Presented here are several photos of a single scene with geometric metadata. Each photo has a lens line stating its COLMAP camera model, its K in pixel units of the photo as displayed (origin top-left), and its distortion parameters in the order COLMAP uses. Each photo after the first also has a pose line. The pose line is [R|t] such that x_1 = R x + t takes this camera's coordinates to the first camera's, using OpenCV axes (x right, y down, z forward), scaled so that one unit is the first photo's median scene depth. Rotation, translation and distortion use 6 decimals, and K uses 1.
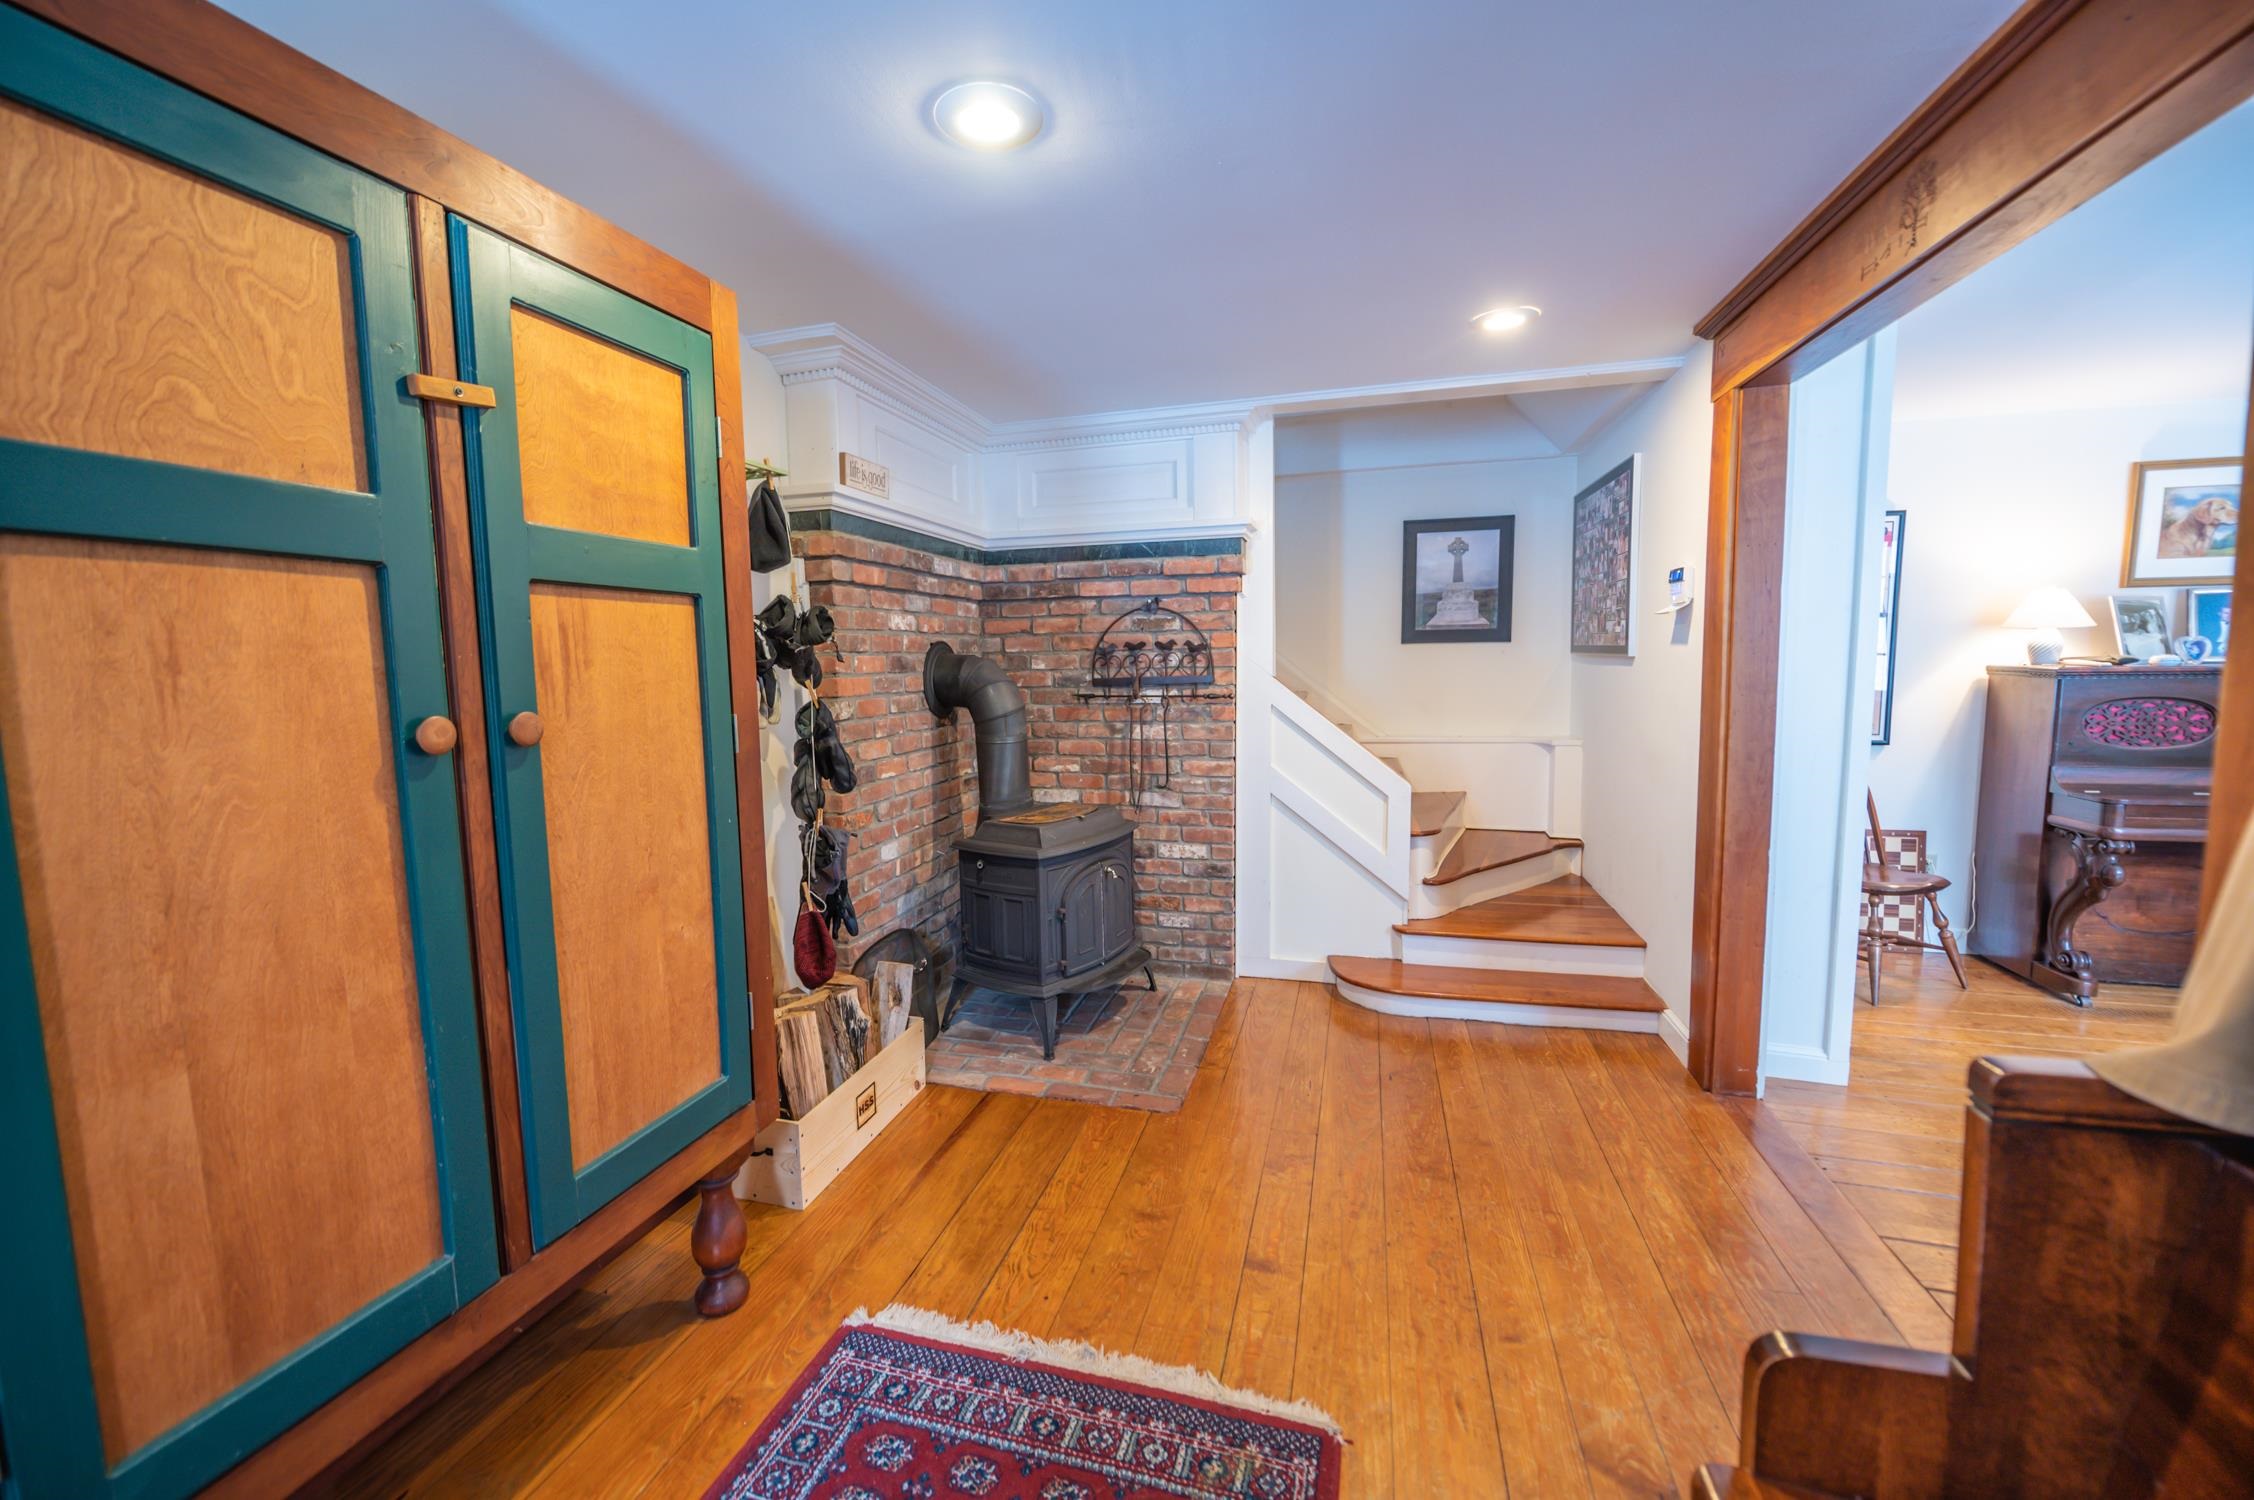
lens RADIAL K [[895.6, 0, 1110.6], [0, 895.6, 743.2], [0, 0, 1]] dist [-0.005558, -0.000771]
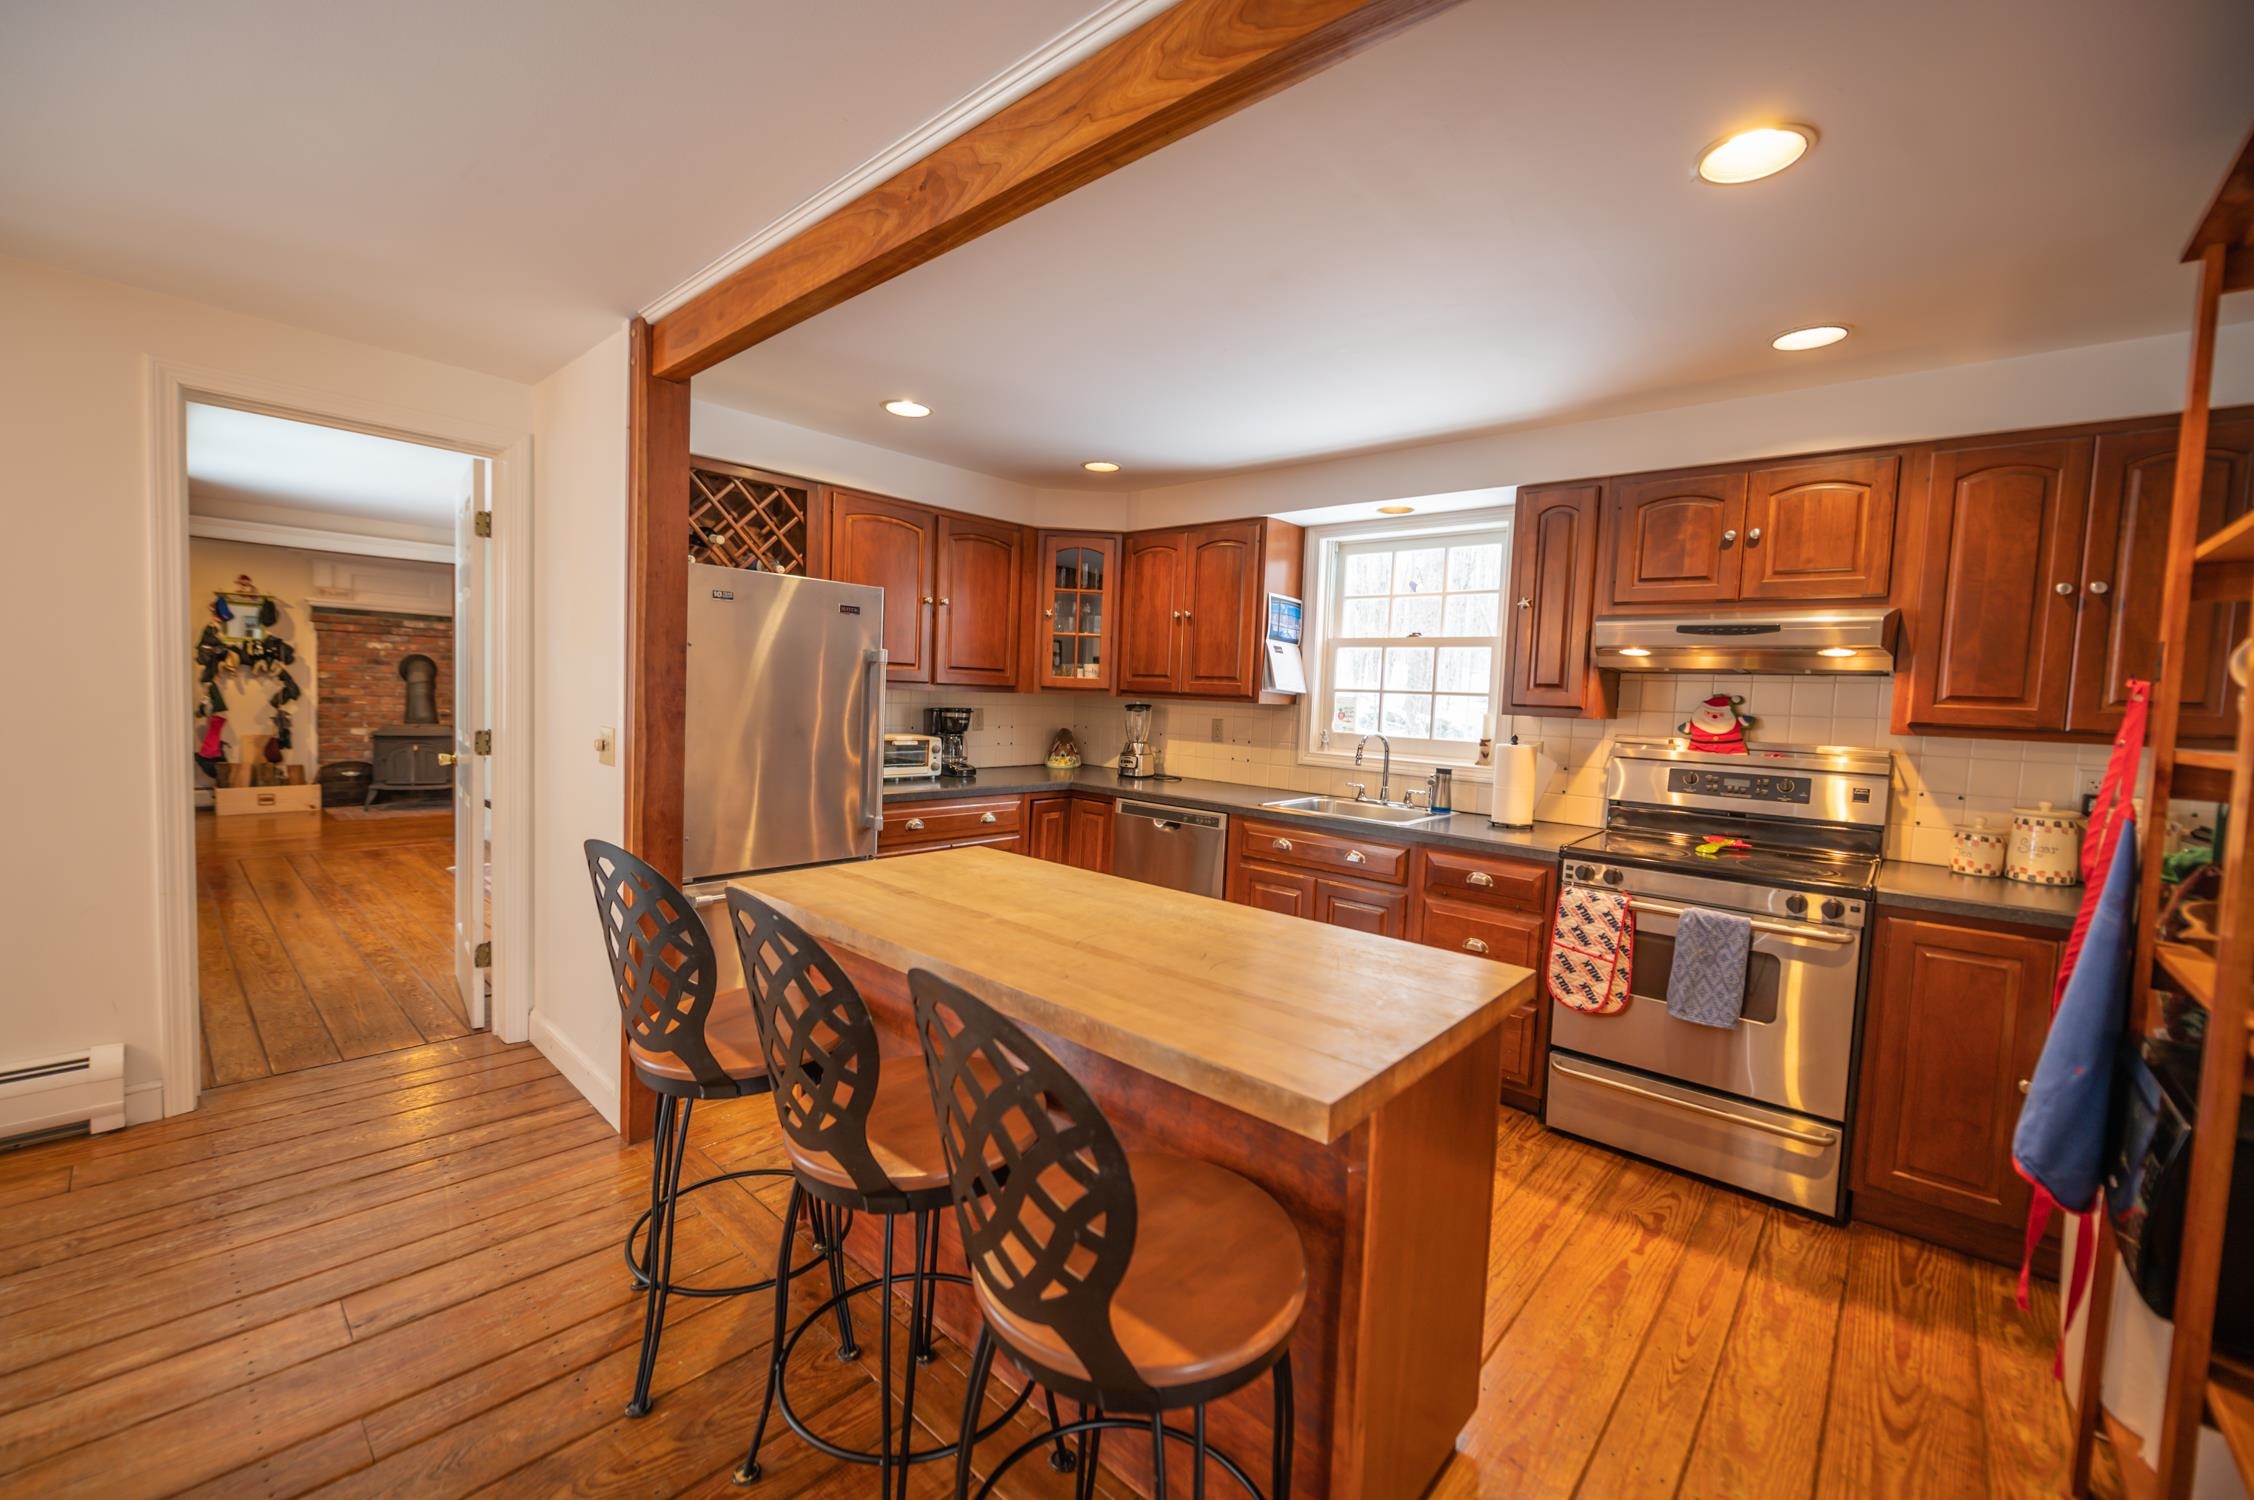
lens RADIAL K [[893.6, 0, 1101.9], [0, 893.6, 744.4], [0, 0, 1]] dist [-0.001039, -0.000174]
pose [[0.891483, 0.074976, -0.446807, 2.888897], [-0.095064, 0.995213, -0.022674, 0.010262], [0.442968, 0.062689, 0.894343, -0.383541]]
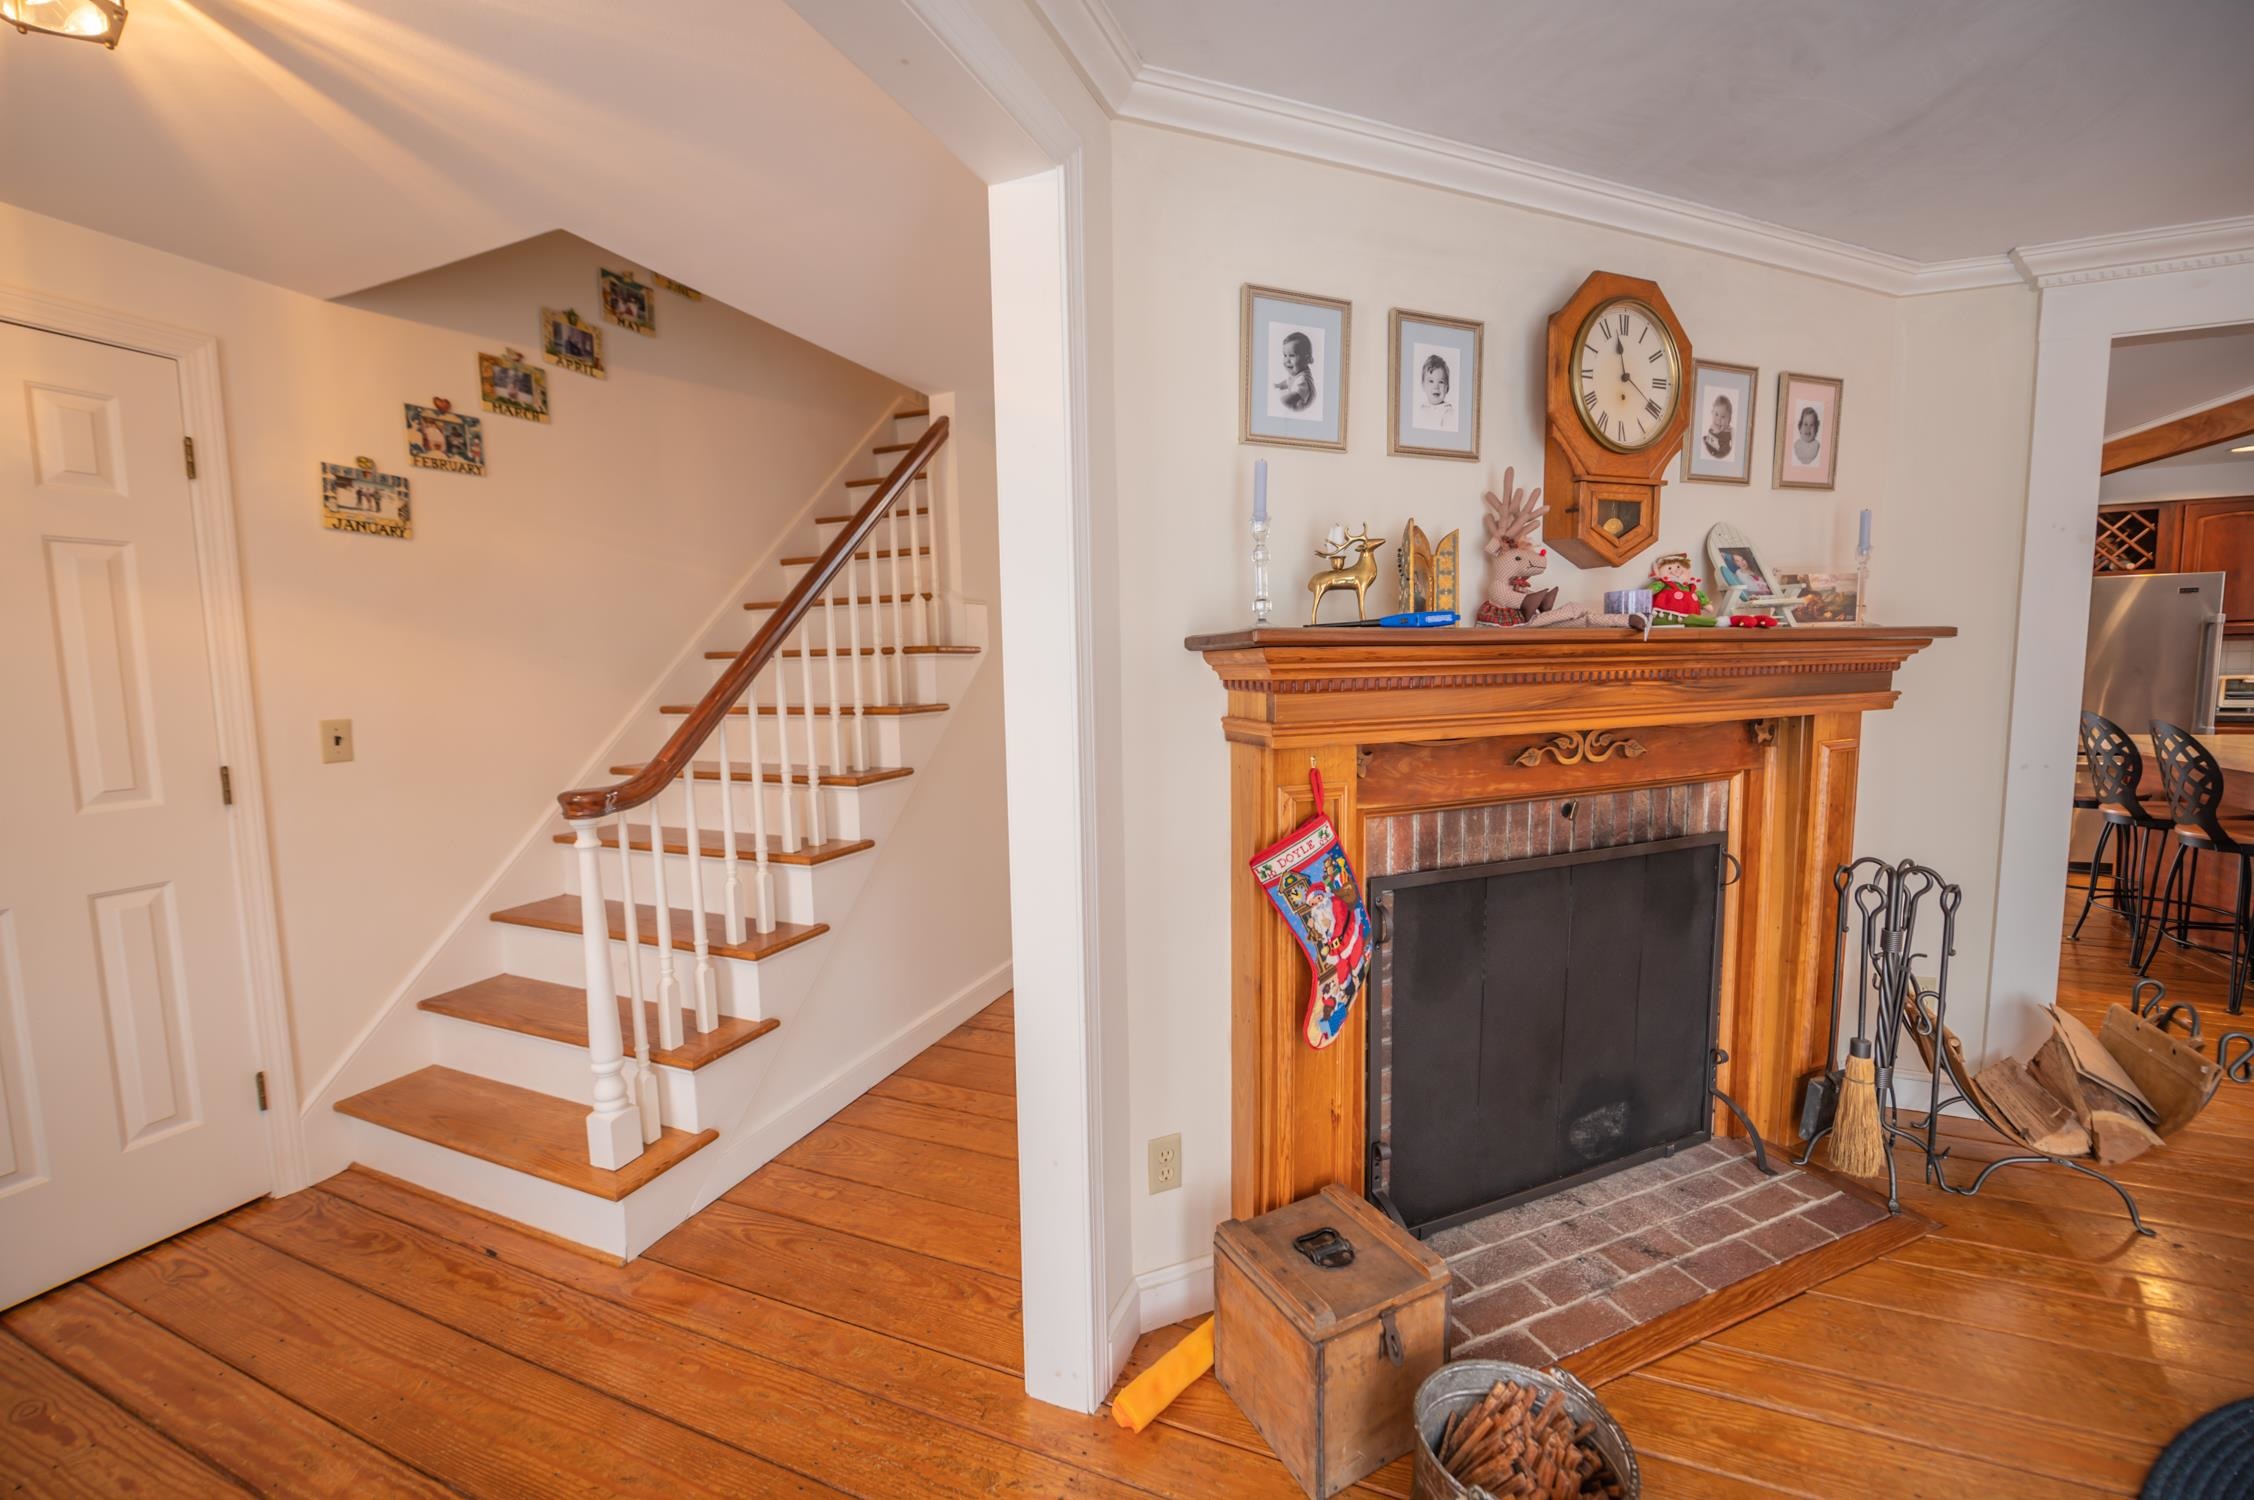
lens RADIAL K [[889.6, 0, 1116.4], [0, 889.6, 742.9], [0, 0, 1]] dist [-0.004186, -0.000518]
pose [[-0.117183, 0.108332, -0.987184, 3.907490], [-0.066669, 0.990932, 0.116657, 0.070080], [0.990870, 0.079485, -0.108898, -1.253907]]
